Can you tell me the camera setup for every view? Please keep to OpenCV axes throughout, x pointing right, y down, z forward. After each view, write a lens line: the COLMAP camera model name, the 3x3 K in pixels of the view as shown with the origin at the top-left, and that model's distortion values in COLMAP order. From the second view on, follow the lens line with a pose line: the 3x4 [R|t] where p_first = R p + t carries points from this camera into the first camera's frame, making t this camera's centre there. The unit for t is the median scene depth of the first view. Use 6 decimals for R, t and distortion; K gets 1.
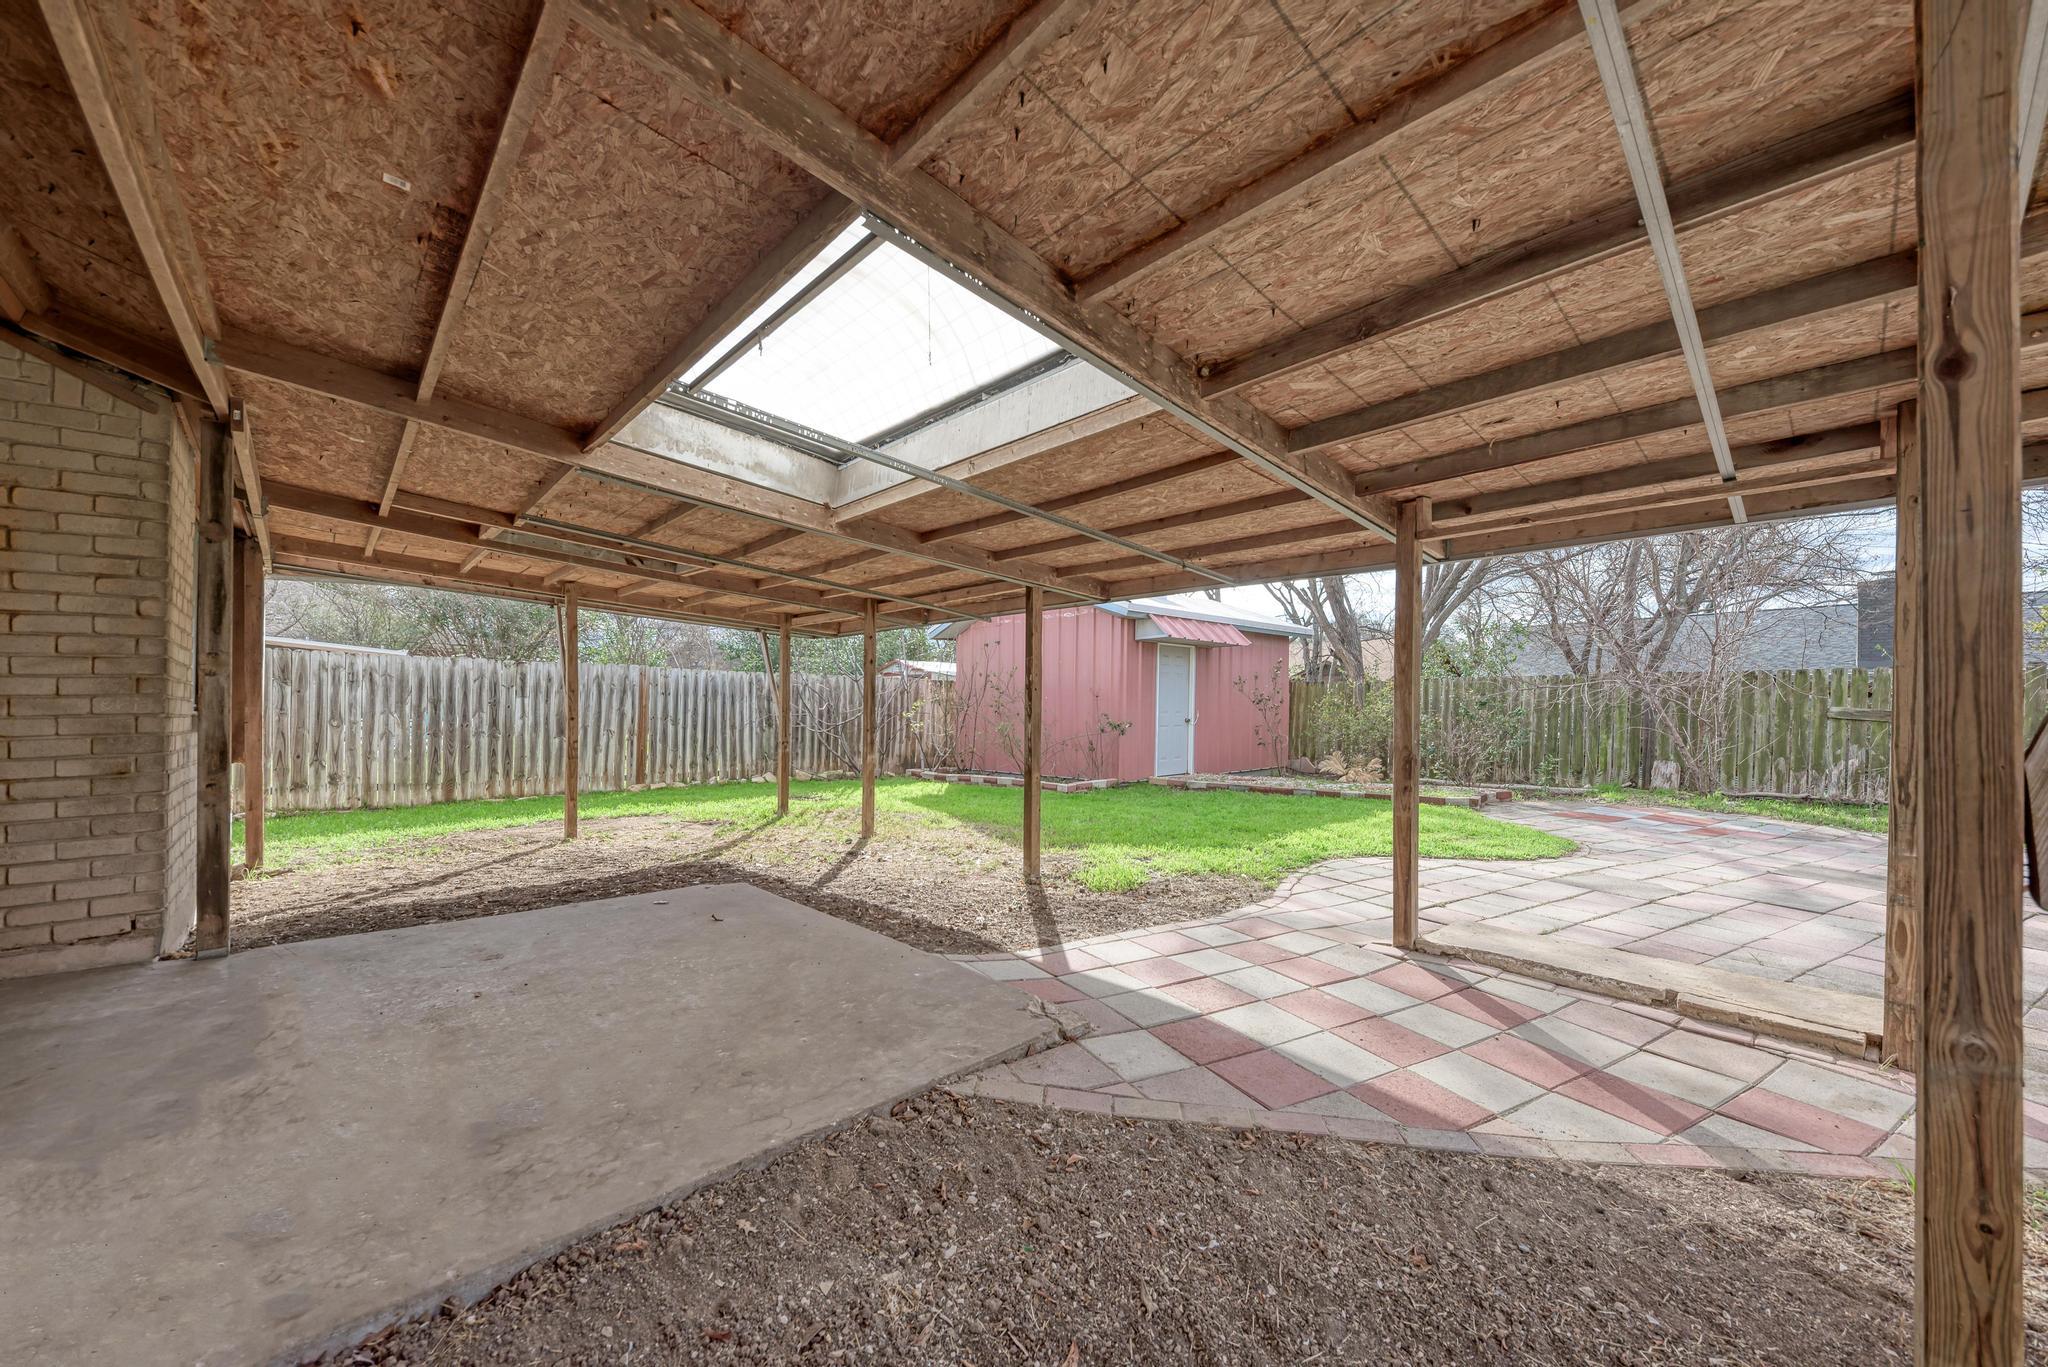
lens RADIAL K [[756.7, 0, 1050.7], [0, 756.7, 689.3], [0, 0, 1]] dist [-0.006425, -0.001274]
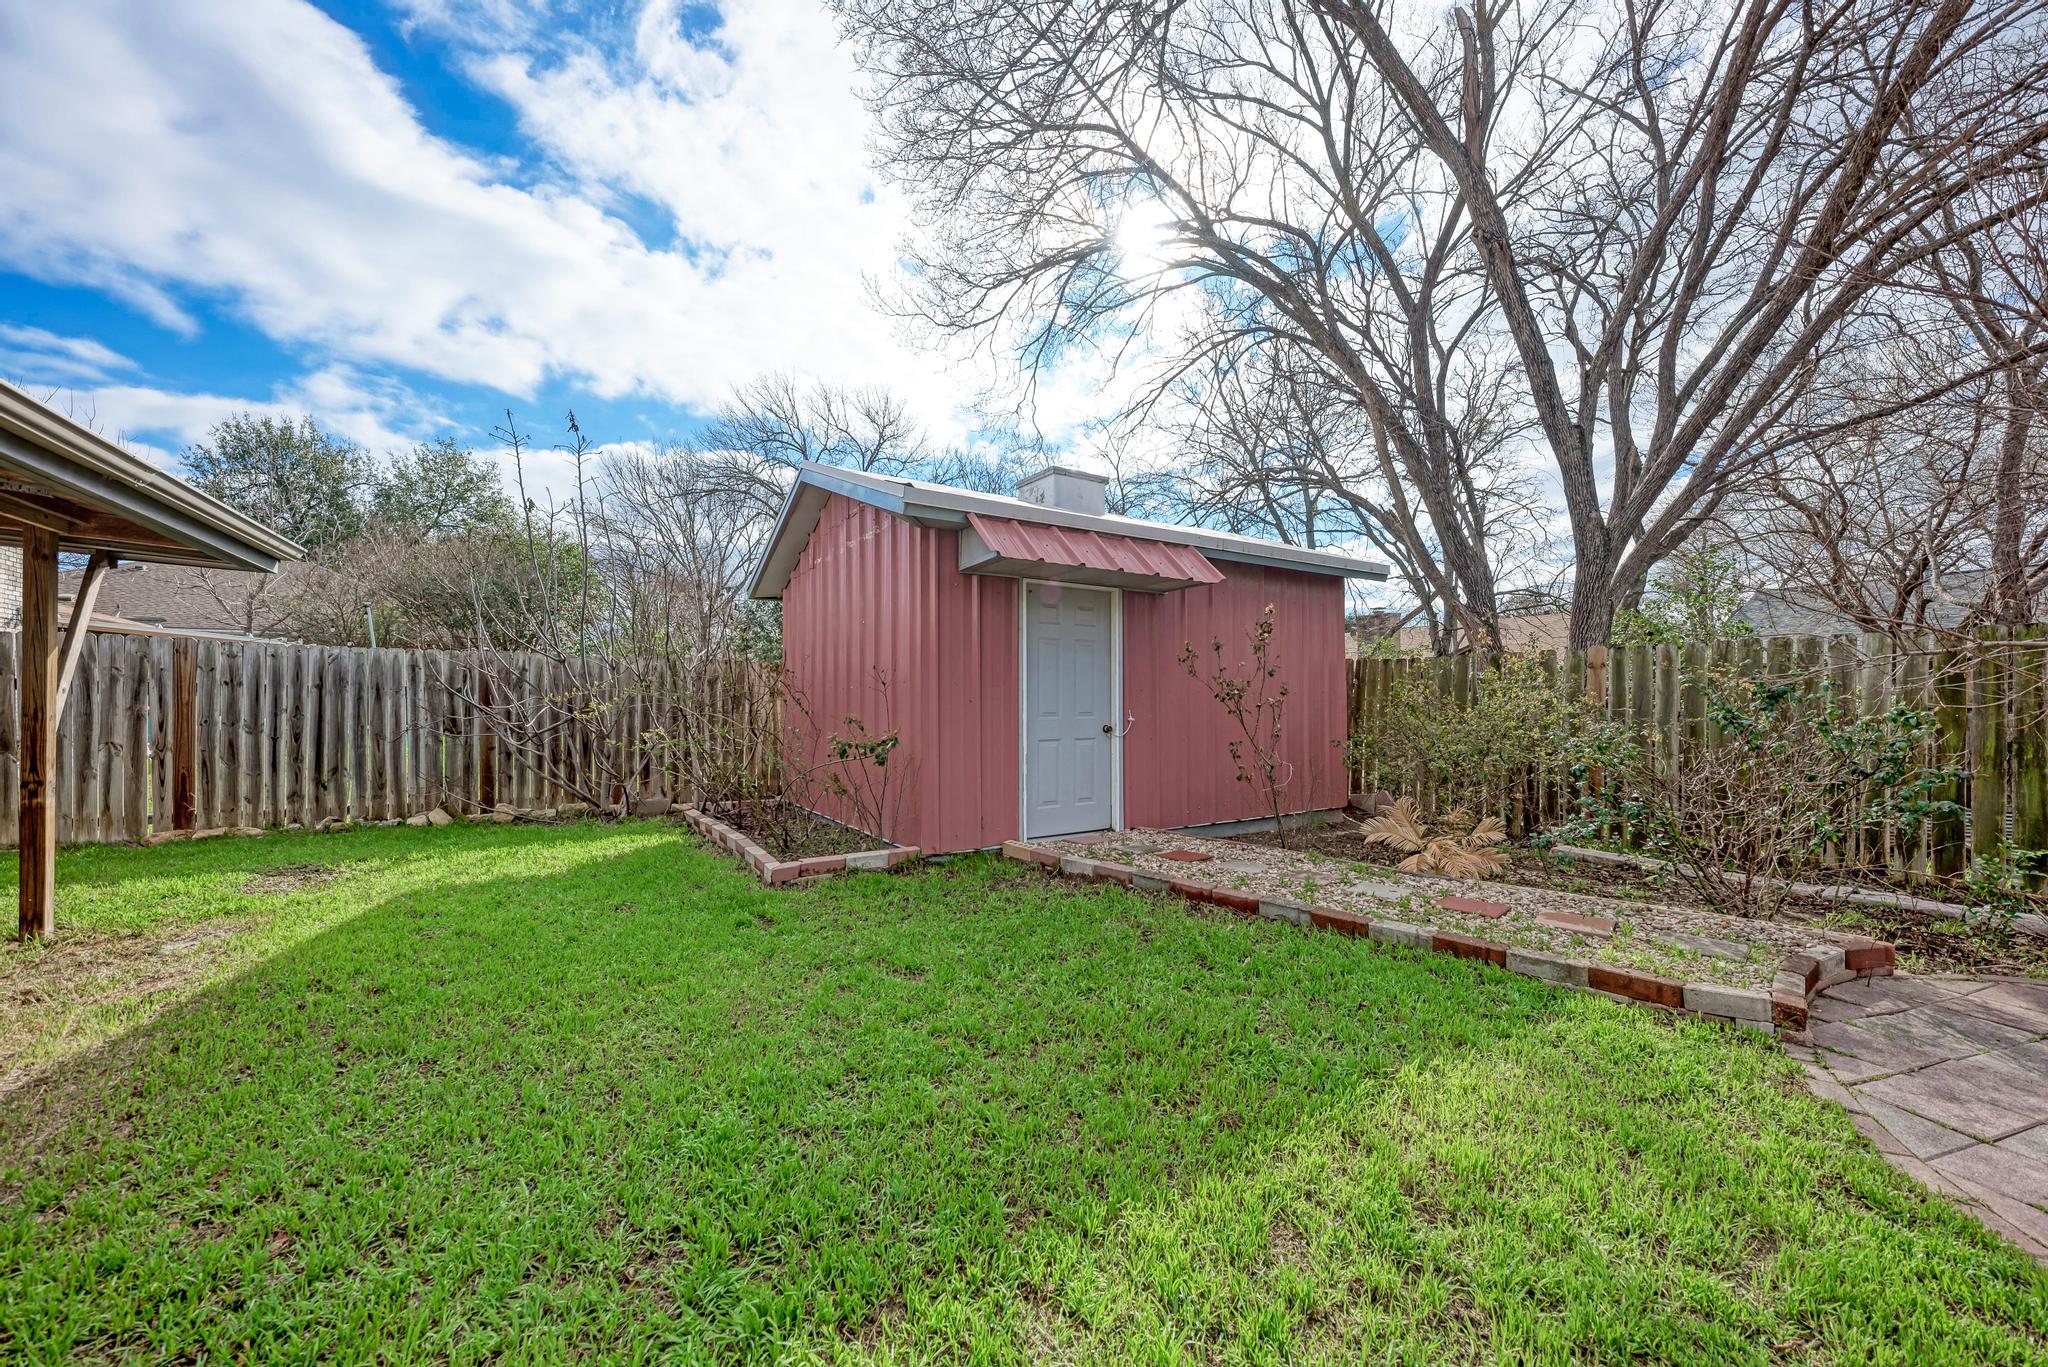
lens RADIAL K [[756.7, 0, 1035.0], [0, 756.7, 689.6], [0, 0, 1]] dist [-0.006425, -0.001274]
pose [[0.981014, -0.004523, -0.193886, 0.276431], [0.005590, 0.999972, 0.004957, 0.012521], [0.193858, -0.005946, 0.981012, 0.562178]]
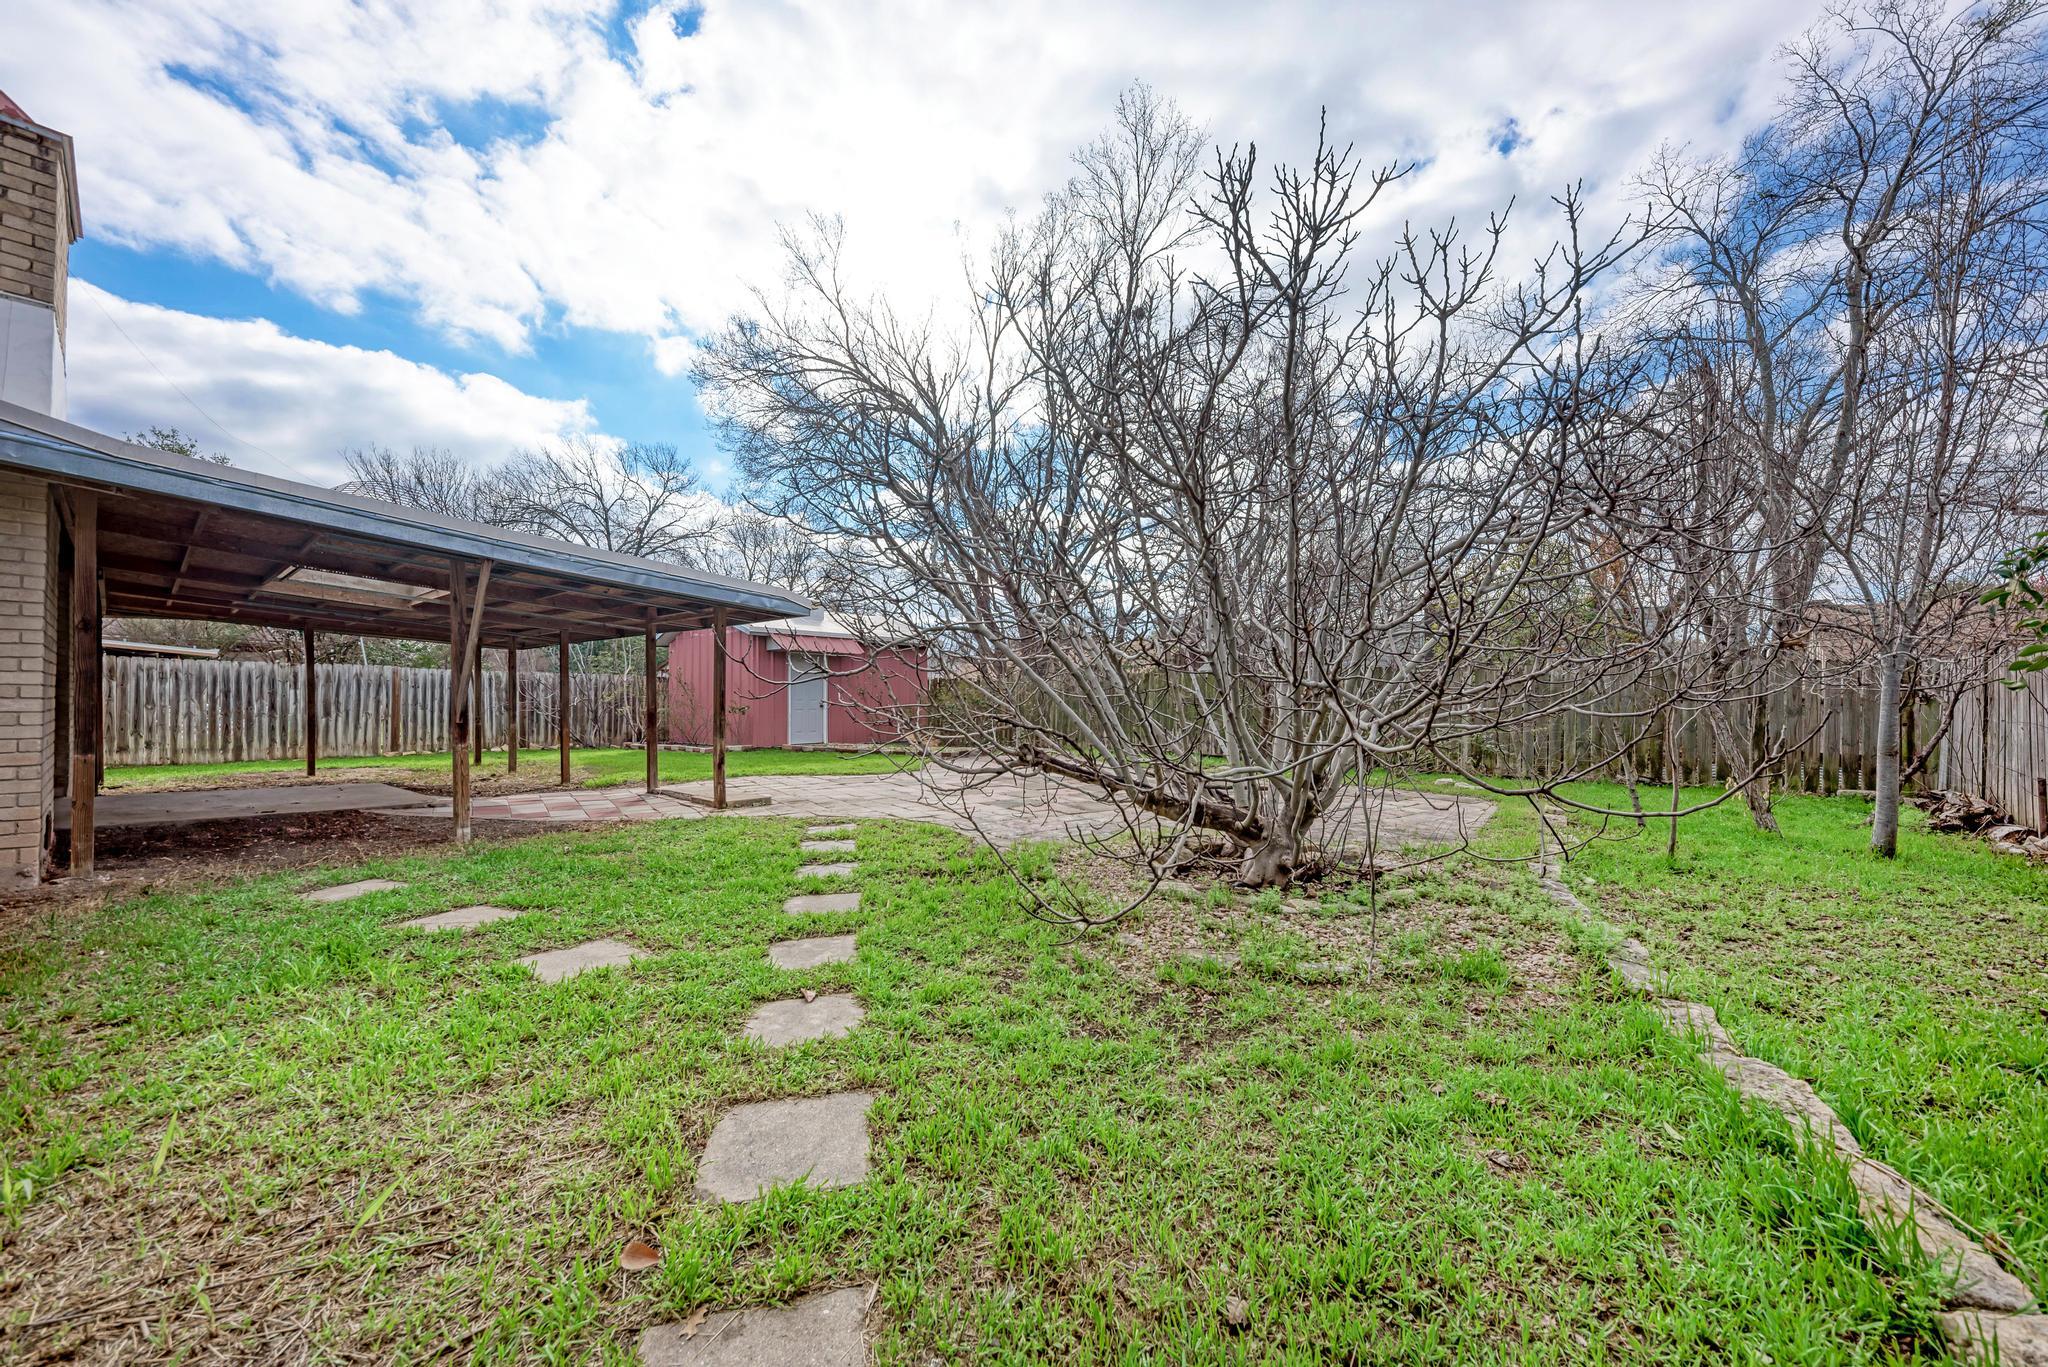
lens RADIAL K [[756.7, 0, 1034.4], [0, 756.7, 691.7], [0, 0, 1]] dist [-0.006425, -0.001274]
pose [[0.994296, -0.001329, 0.106647, 0.501012], [-0.000004, 0.999922, 0.012500, -0.002014], [-0.106656, -0.012429, 0.994218, -0.522196]]
